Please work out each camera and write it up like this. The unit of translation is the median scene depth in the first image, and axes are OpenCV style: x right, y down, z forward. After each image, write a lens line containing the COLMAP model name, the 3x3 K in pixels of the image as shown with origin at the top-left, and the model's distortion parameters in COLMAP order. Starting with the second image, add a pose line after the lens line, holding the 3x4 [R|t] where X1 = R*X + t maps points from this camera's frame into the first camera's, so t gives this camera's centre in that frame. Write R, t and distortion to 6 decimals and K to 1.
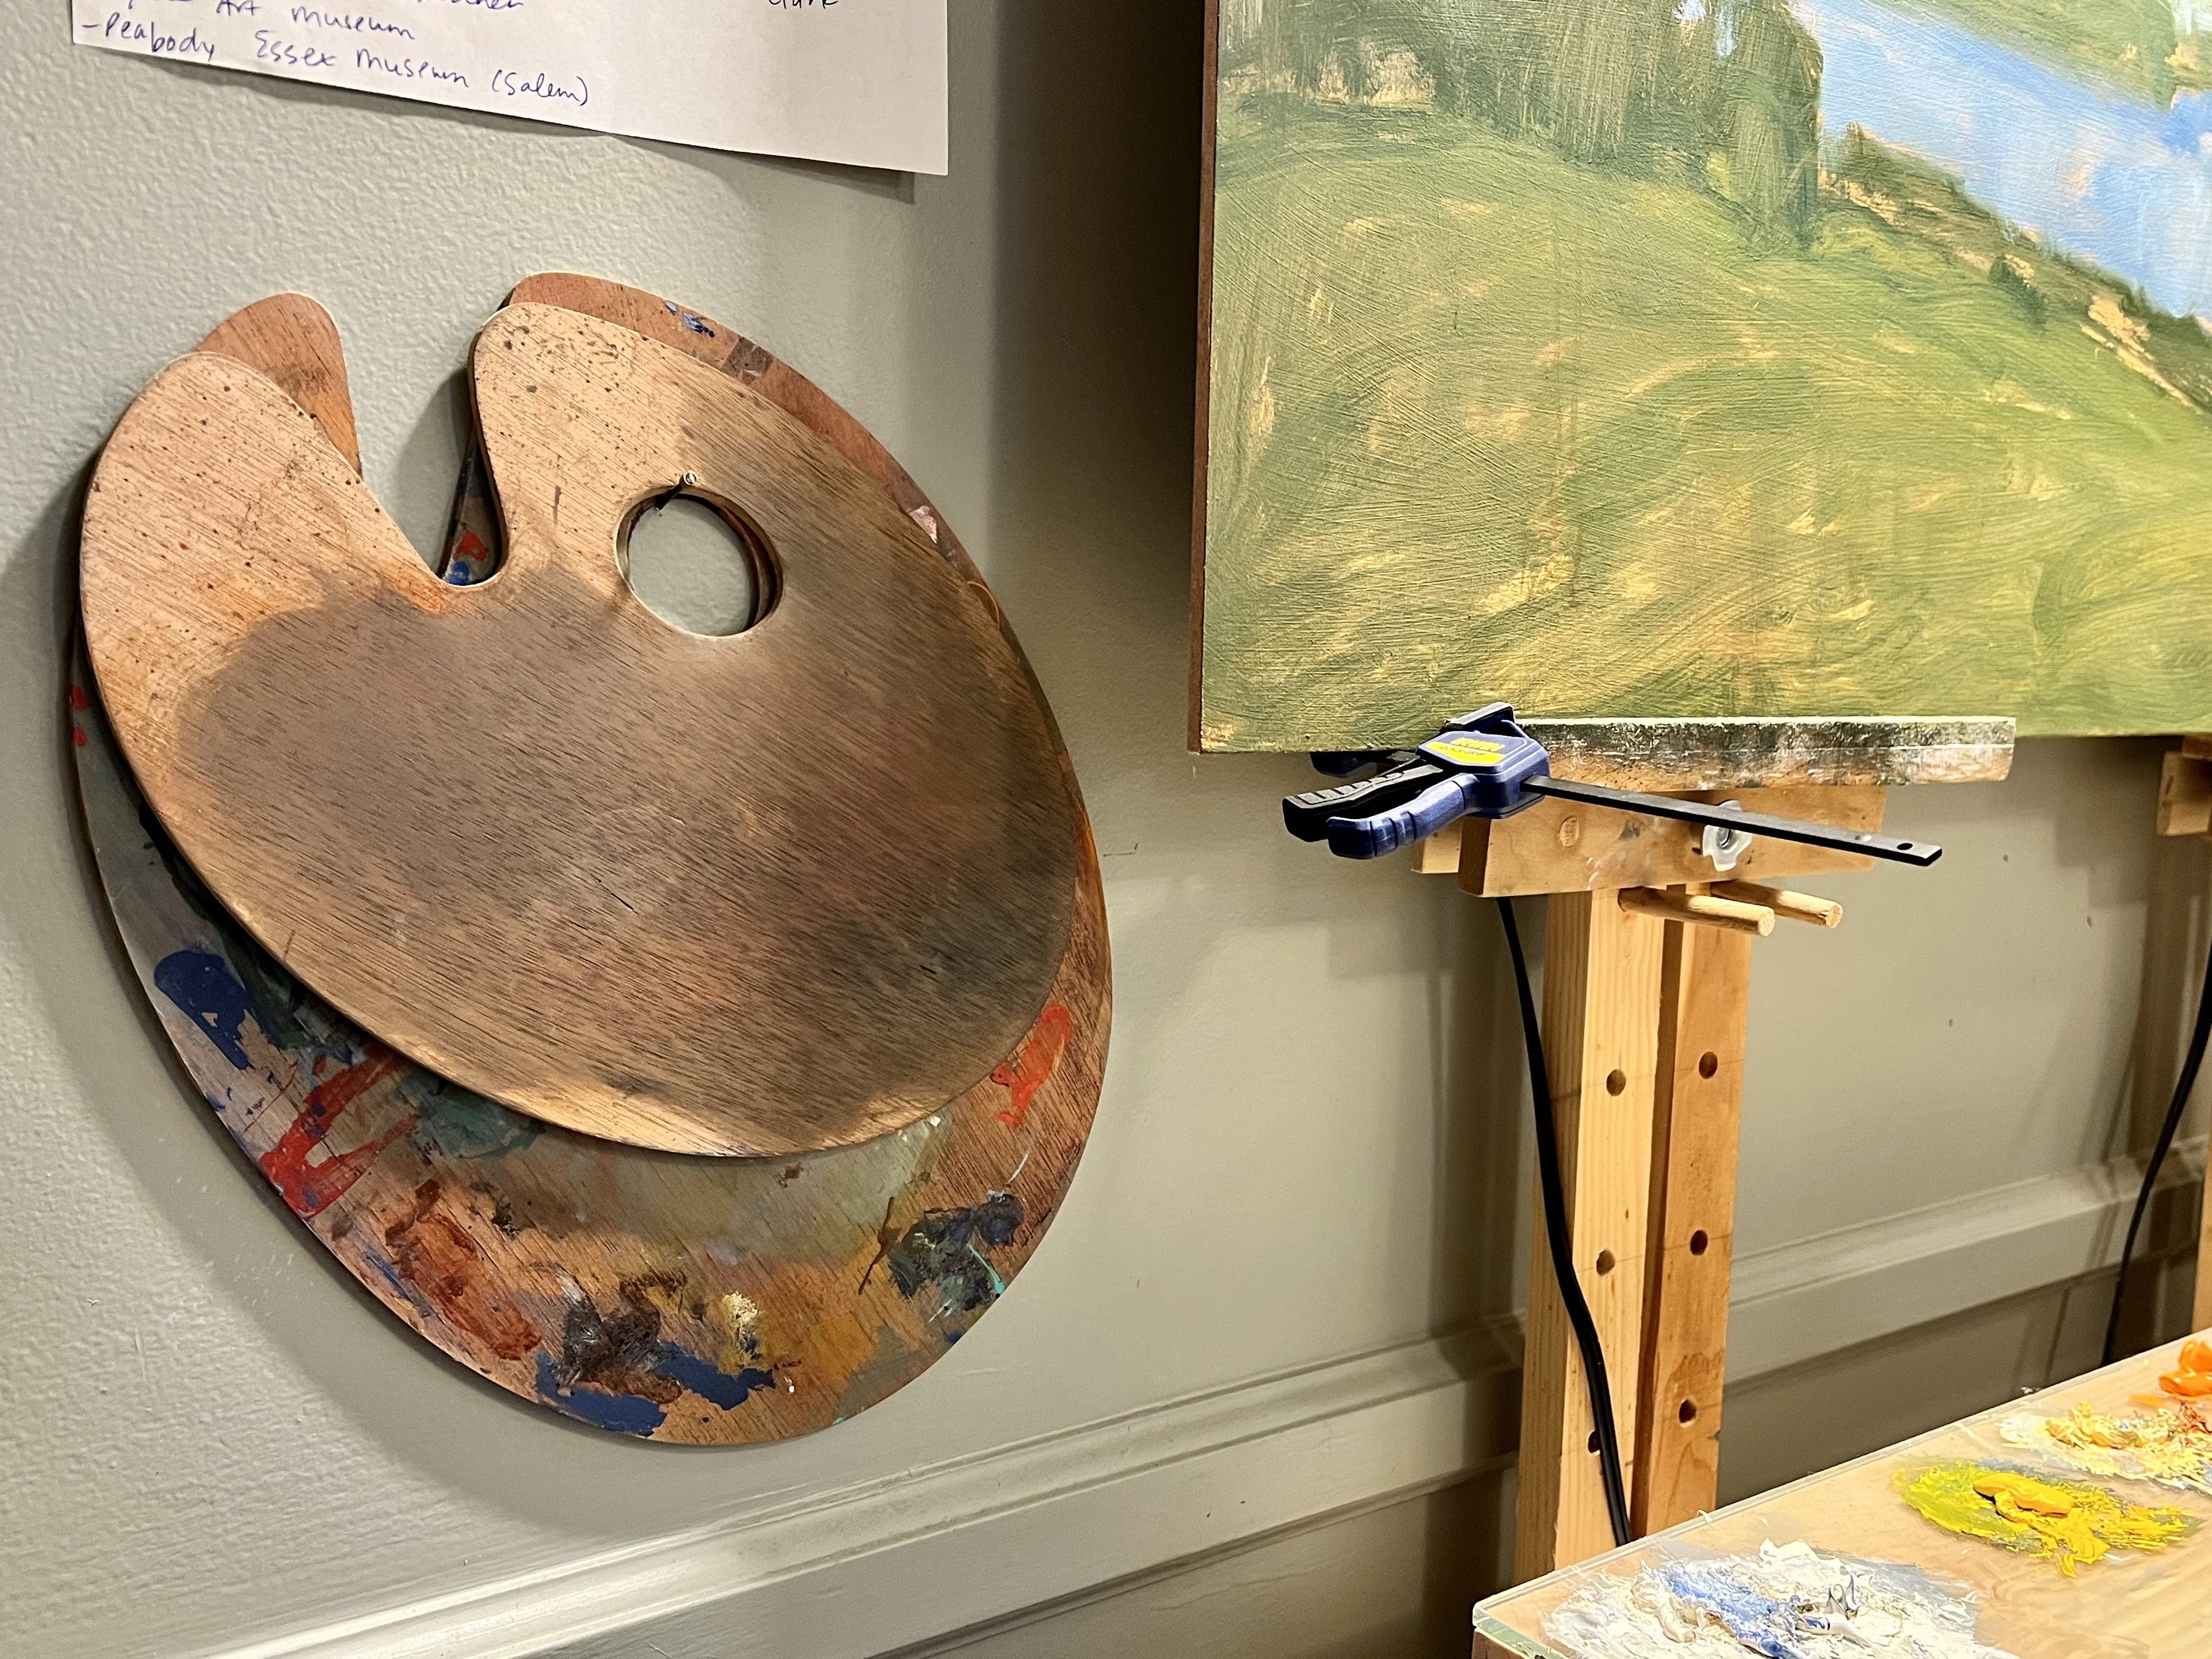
lens RADIAL K [[1990.5, 0, 1104.9], [0, 1990.5, 826.5], [0, 0, 1]] dist [0.041325, -0.041126]
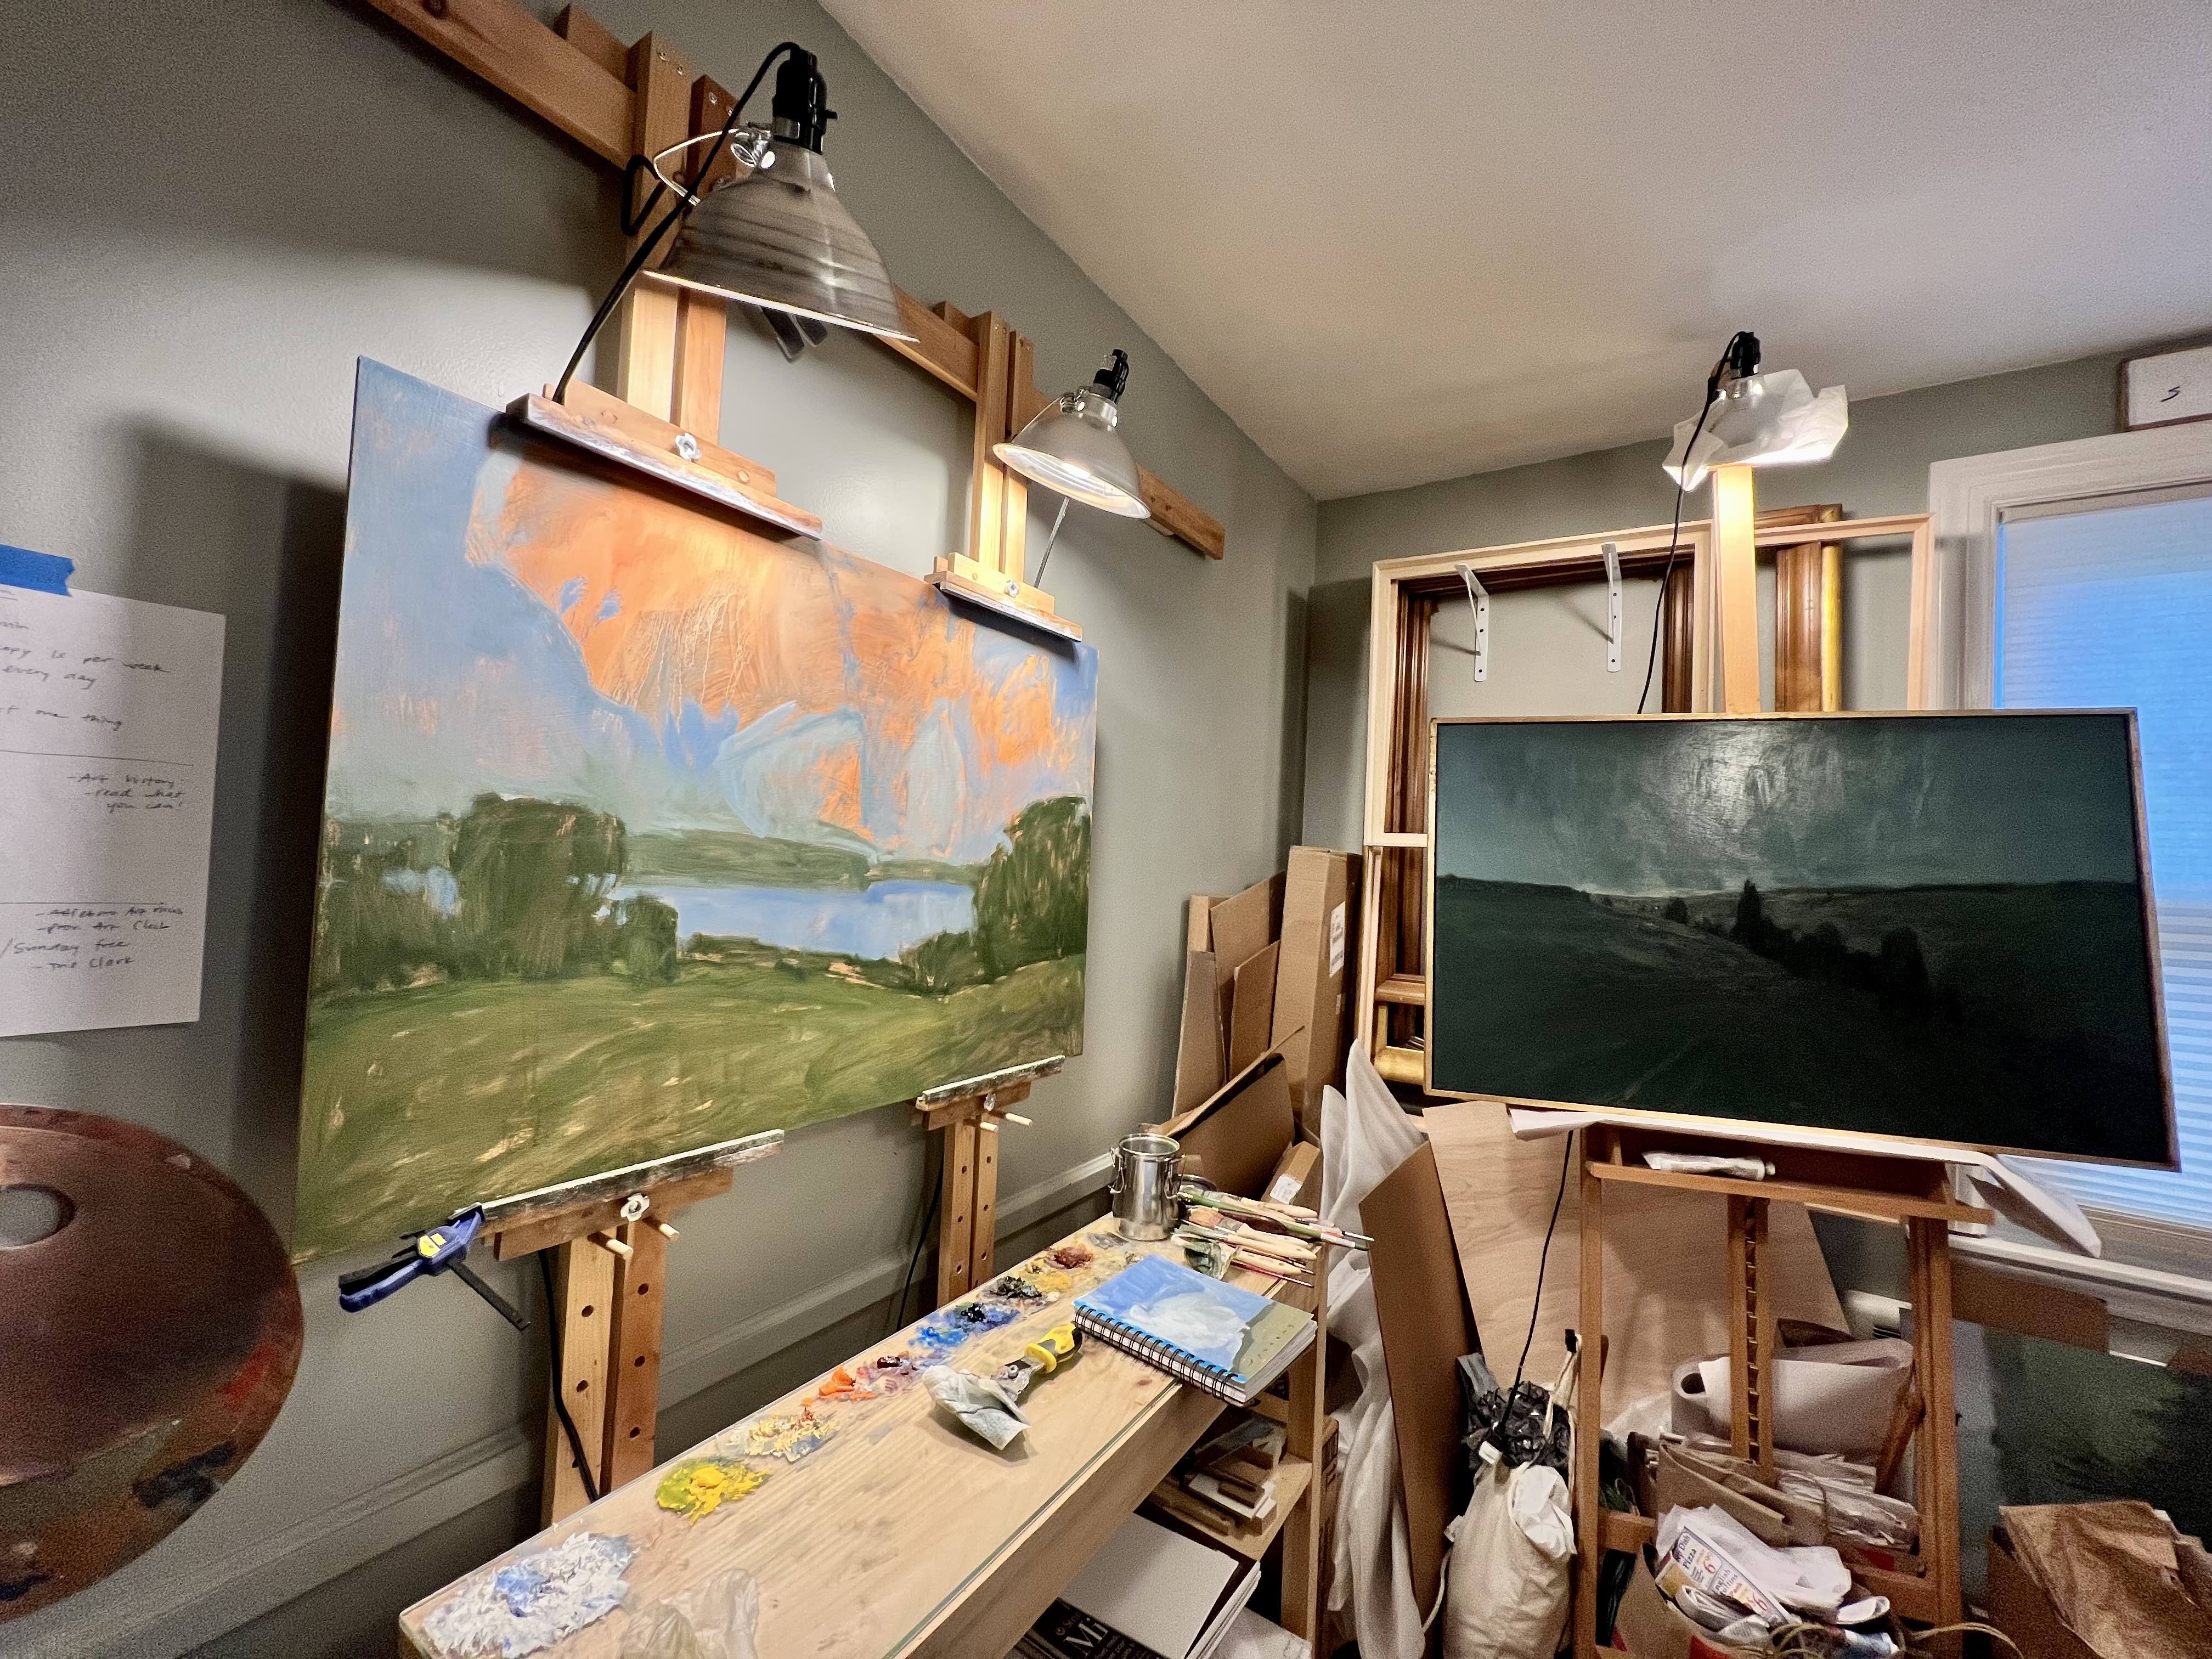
lens RADIAL K [[886.7, 0, 1108.6], [0, 886.7, 824.5], [0, 0, 1]] dist [0.001529, 0.000934]
pose [[0.936067, 0.025640, 0.350886, 0.485157], [0.018480, 0.992381, -0.121814, -0.347806], [-0.351336, 0.120510, 0.928461, -0.358419]]
